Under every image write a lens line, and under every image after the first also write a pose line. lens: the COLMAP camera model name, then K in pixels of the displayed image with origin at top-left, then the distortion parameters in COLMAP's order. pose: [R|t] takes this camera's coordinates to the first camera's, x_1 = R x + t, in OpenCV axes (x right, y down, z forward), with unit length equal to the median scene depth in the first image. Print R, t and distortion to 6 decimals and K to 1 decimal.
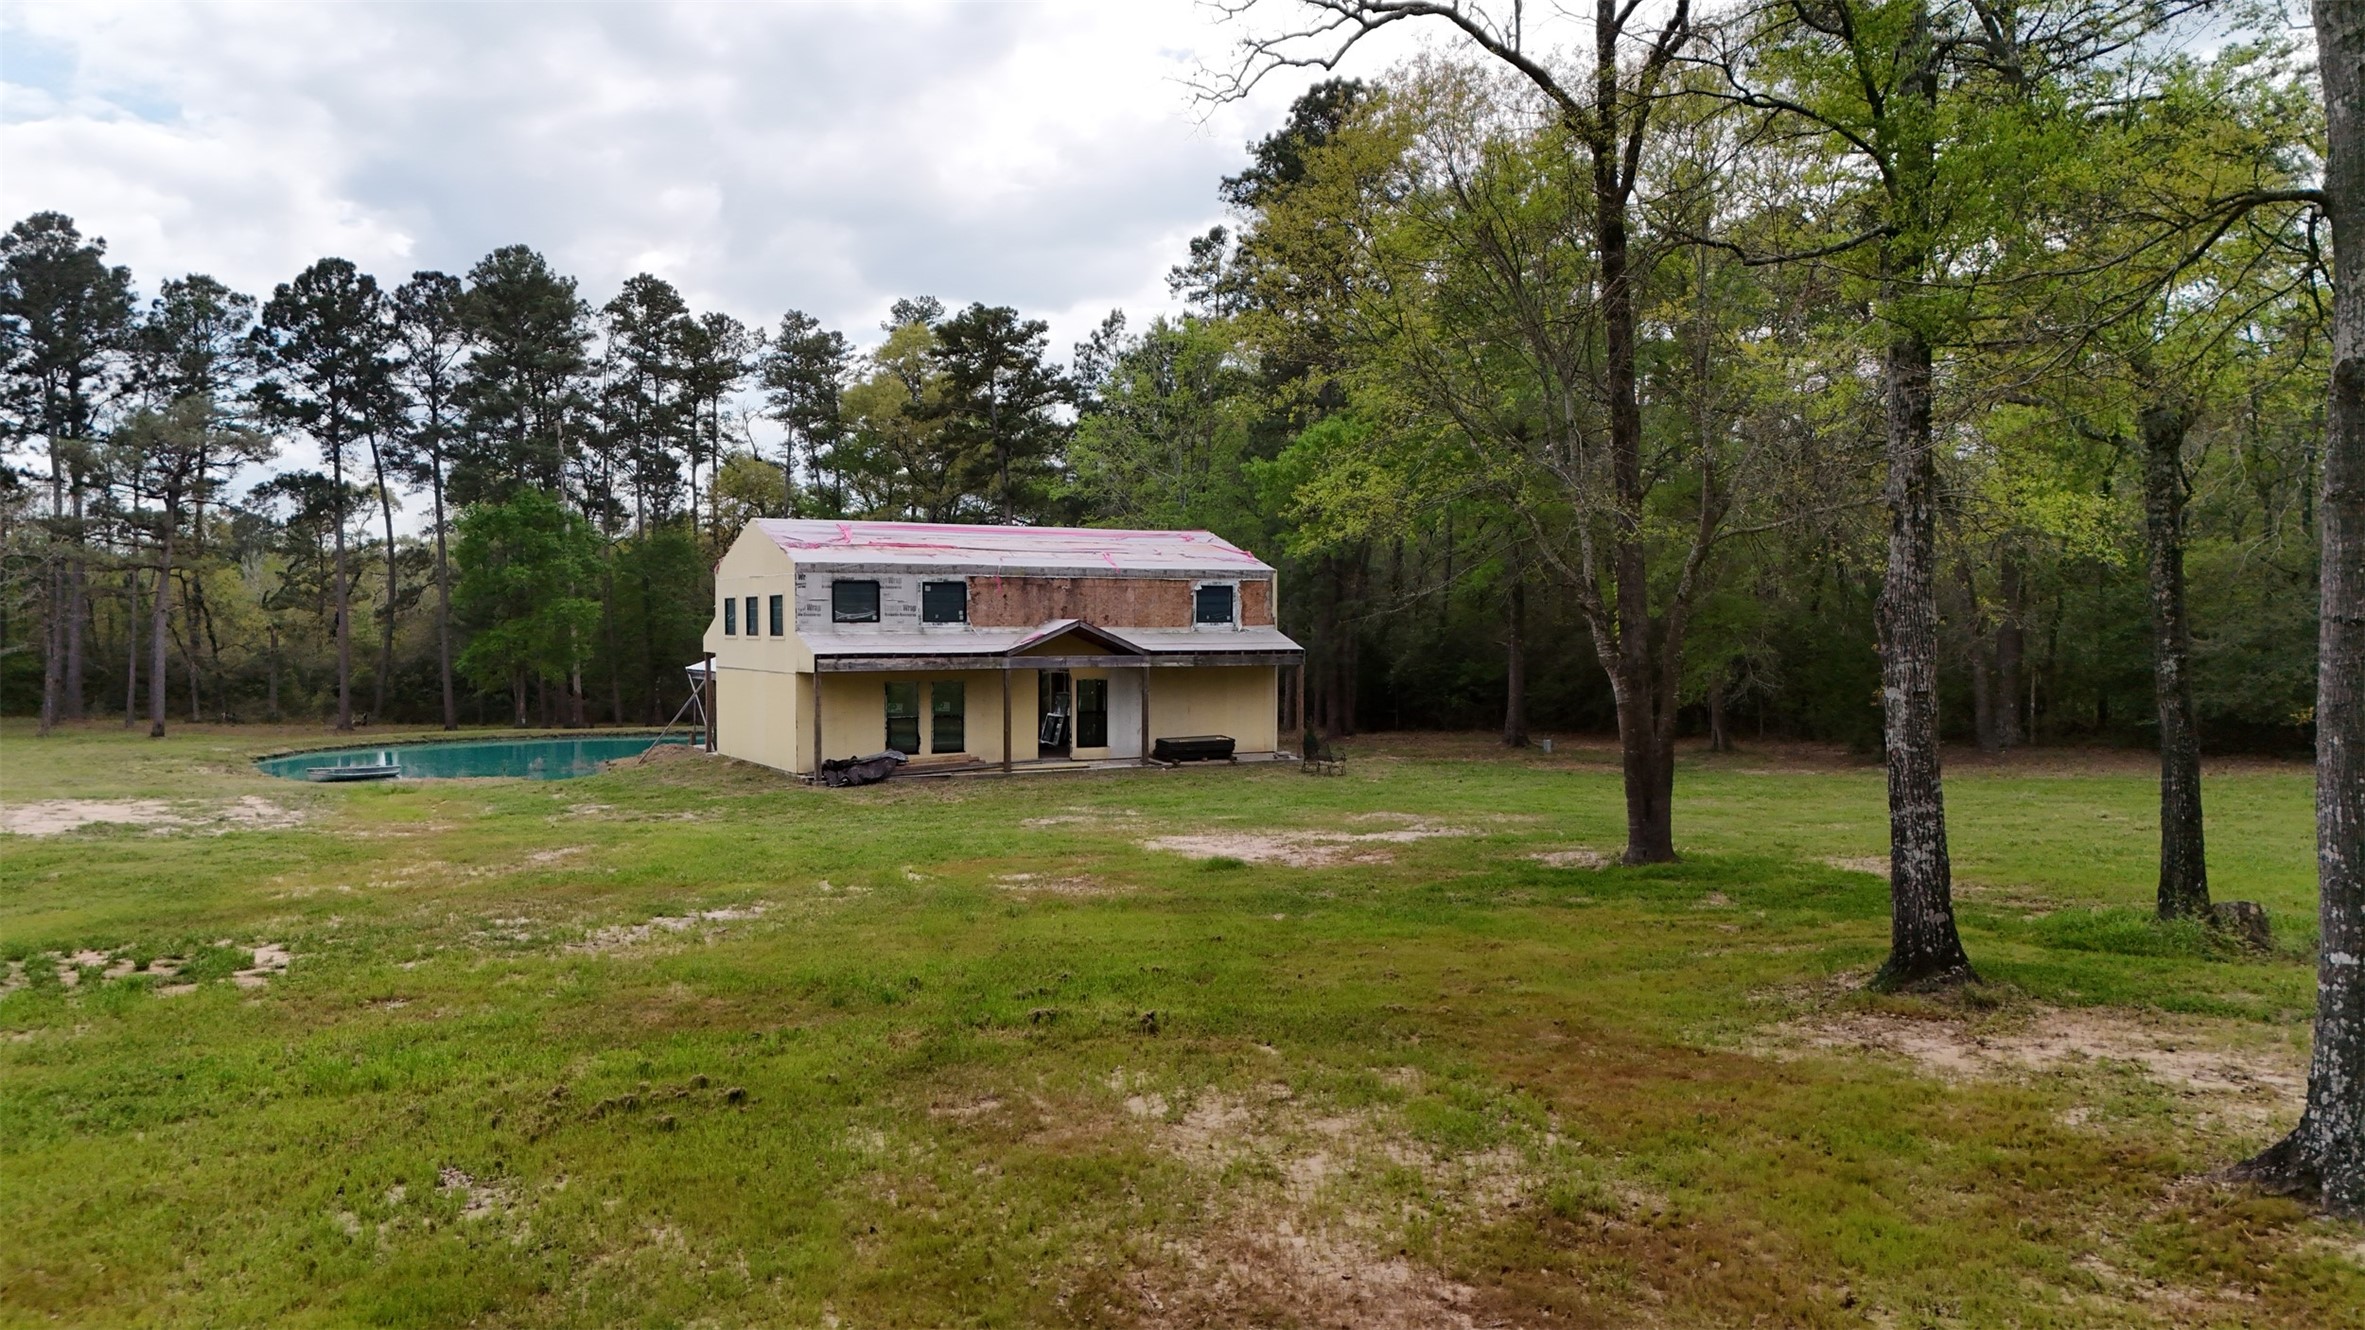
lens RADIAL K [[1759.3, 0, 1186.0], [0, 1759.3, 668.2], [0, 0, 1]] dist [0.064550, 0.002274]
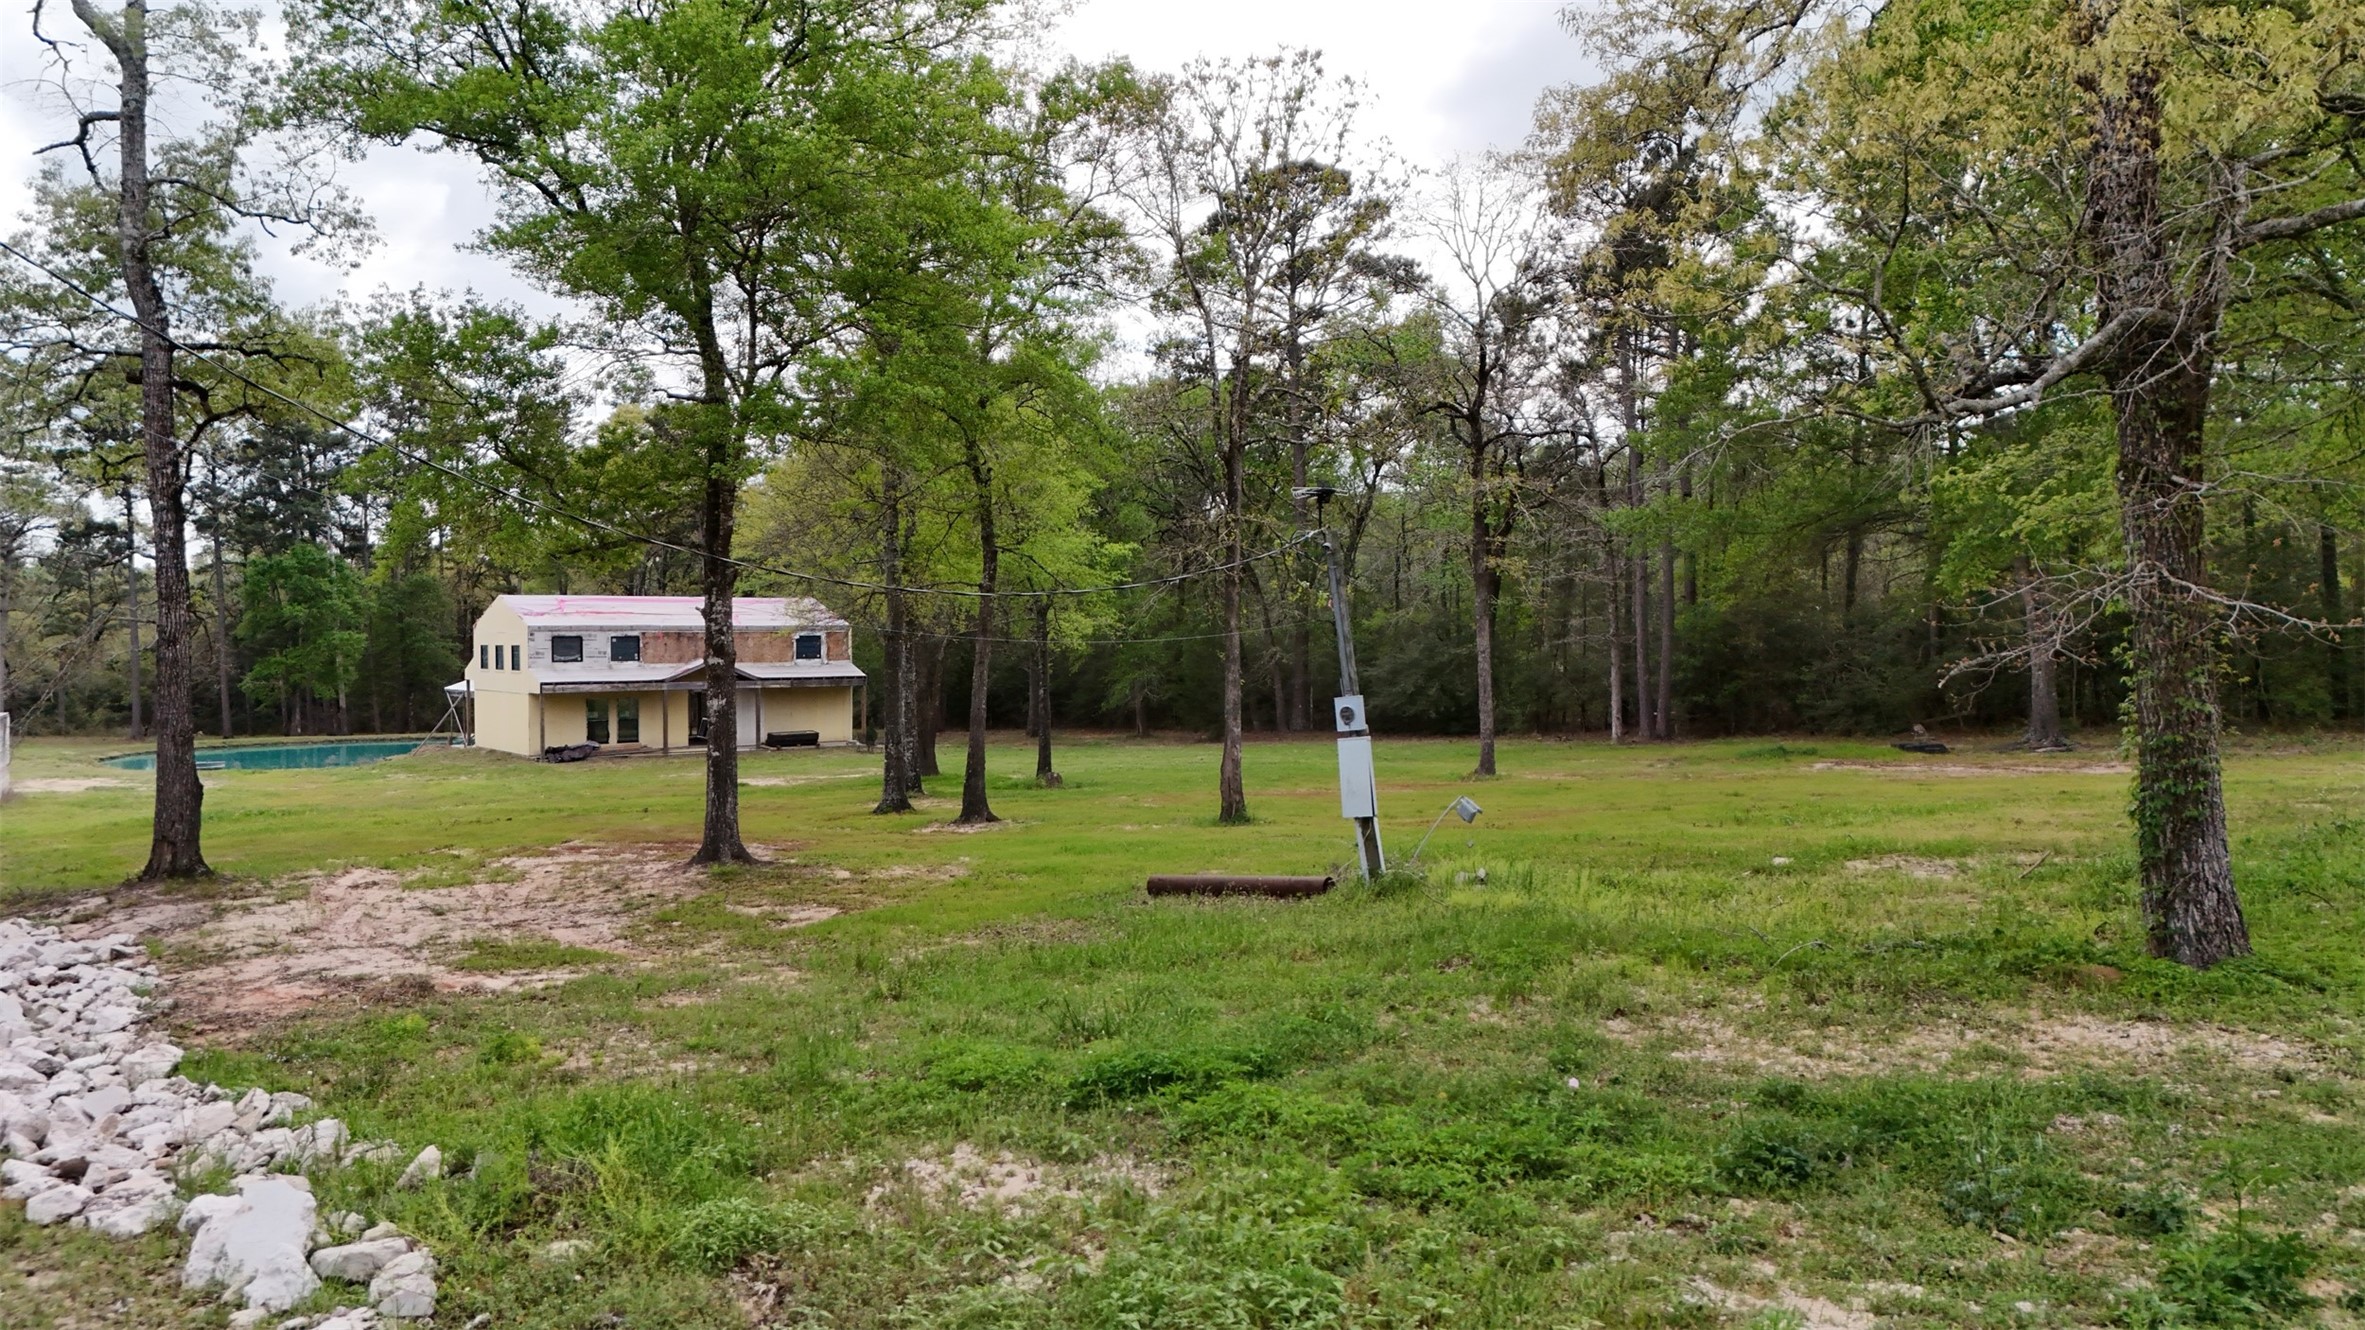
lens RADIAL K [[1730.3, 0, 1178.1], [0, 1730.3, 668.9], [0, 0, 1]] dist [0.042823, -0.022517]
pose [[0.990493, -0.004916, 0.137477, 0.136253], [0.005656, 0.999972, -0.004993, -0.007972], [-0.137448, 0.005723, 0.990492, -0.602652]]
